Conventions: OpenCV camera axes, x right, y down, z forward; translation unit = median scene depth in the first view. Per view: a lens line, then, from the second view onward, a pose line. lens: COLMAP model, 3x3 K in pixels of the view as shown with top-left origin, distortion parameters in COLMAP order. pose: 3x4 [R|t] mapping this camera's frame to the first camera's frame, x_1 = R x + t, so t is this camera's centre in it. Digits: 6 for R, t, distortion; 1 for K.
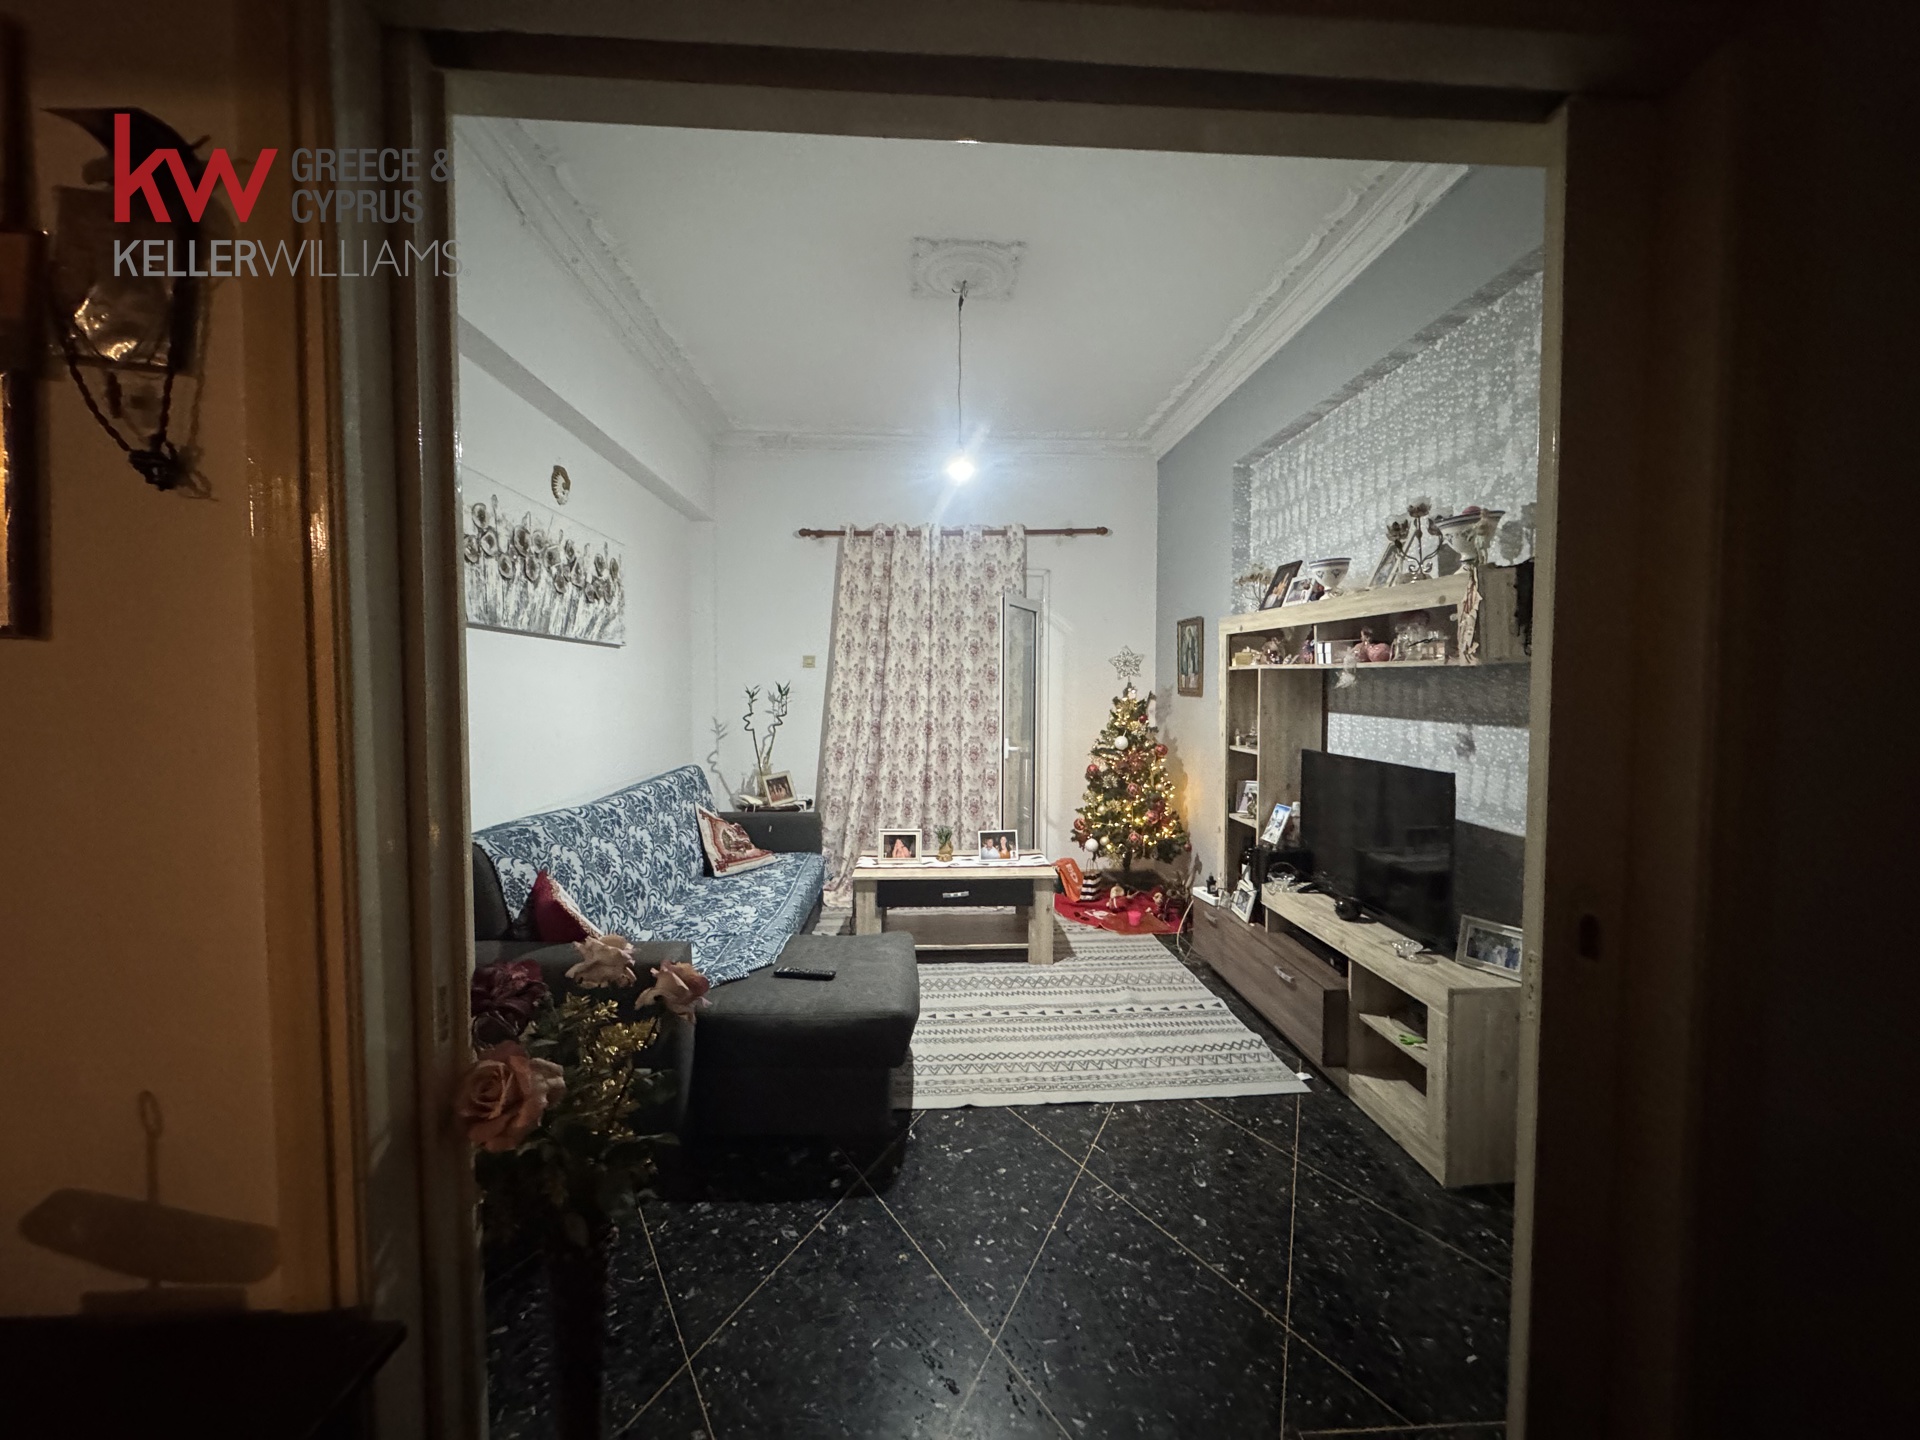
lens RADIAL K [[761.6, 0, 957.3], [0, 761.6, 720.8], [0, 0, 1]] dist [-0.002529, 0.000064]
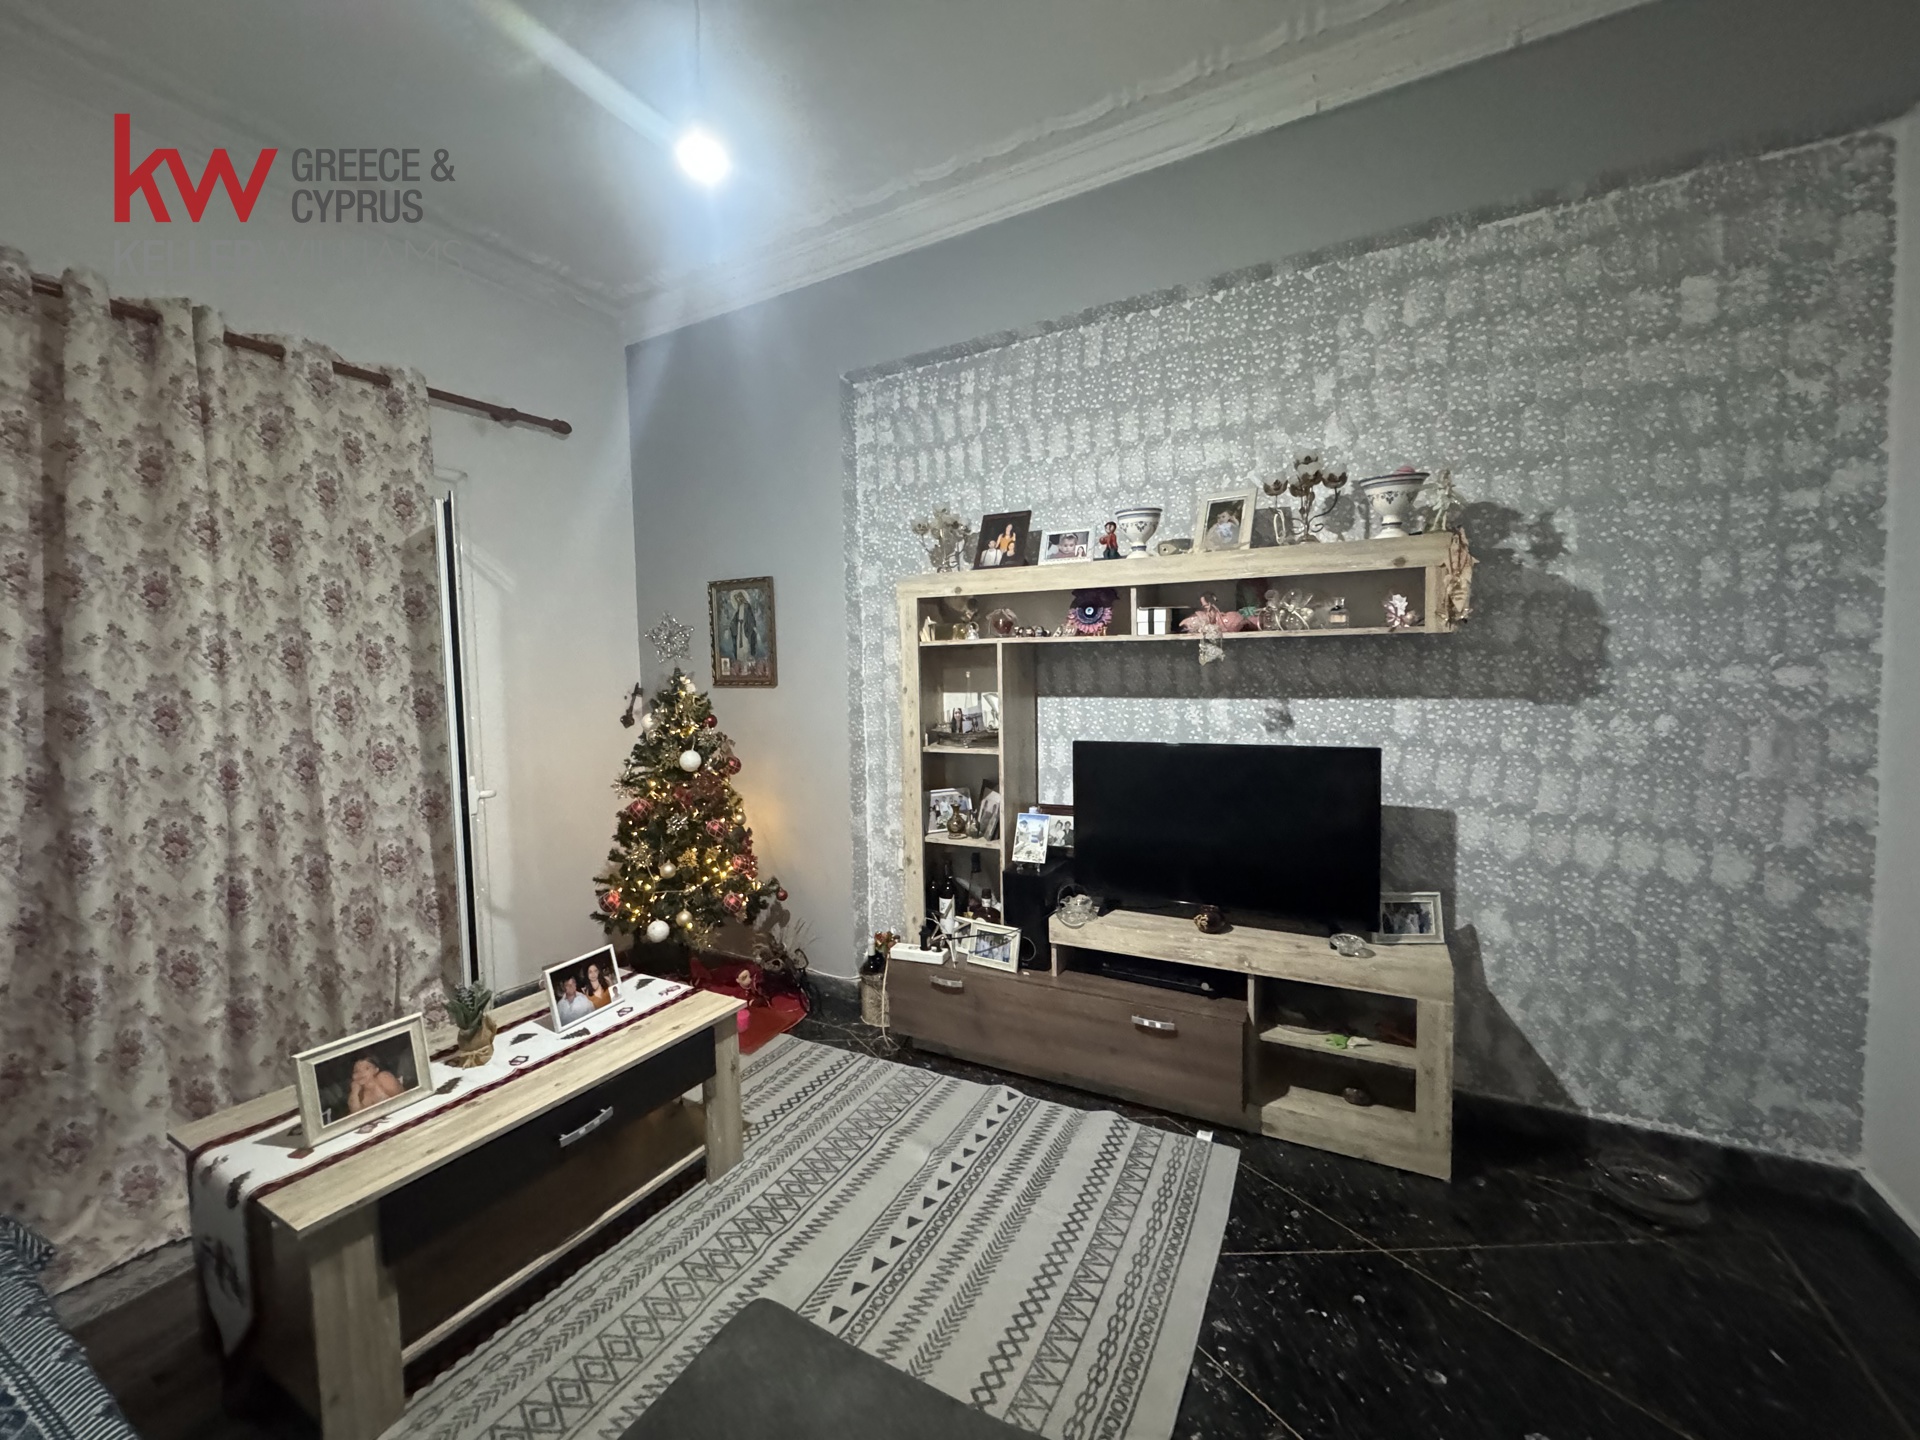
lens RADIAL K [[761.6, 0, 962.0], [0, 761.6, 721.7], [0, 0, 1]] dist [-0.002529, 0.000064]
pose [[0.525392, -0.059771, 0.848758, -0.332896], [0.057882, 0.997729, 0.034432, -0.020940], [-0.848889, 0.031037, 0.527659, 0.733306]]
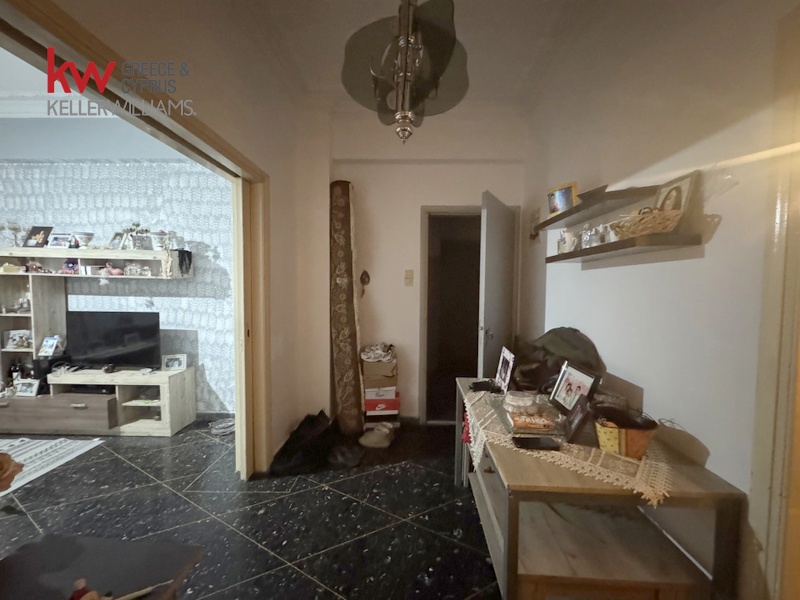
lens RADIAL K [[317.3, 0, 403.1], [0, 317.3, 300.3], [0, 0, 1]] dist [-0.002529, 0.000064]
pose [[0.071788, -0.048862, 0.996222, -0.464674], [0.032351, 0.998388, 0.046637, -0.007538], [-0.996895, 0.028881, 0.073253, -0.094929]]
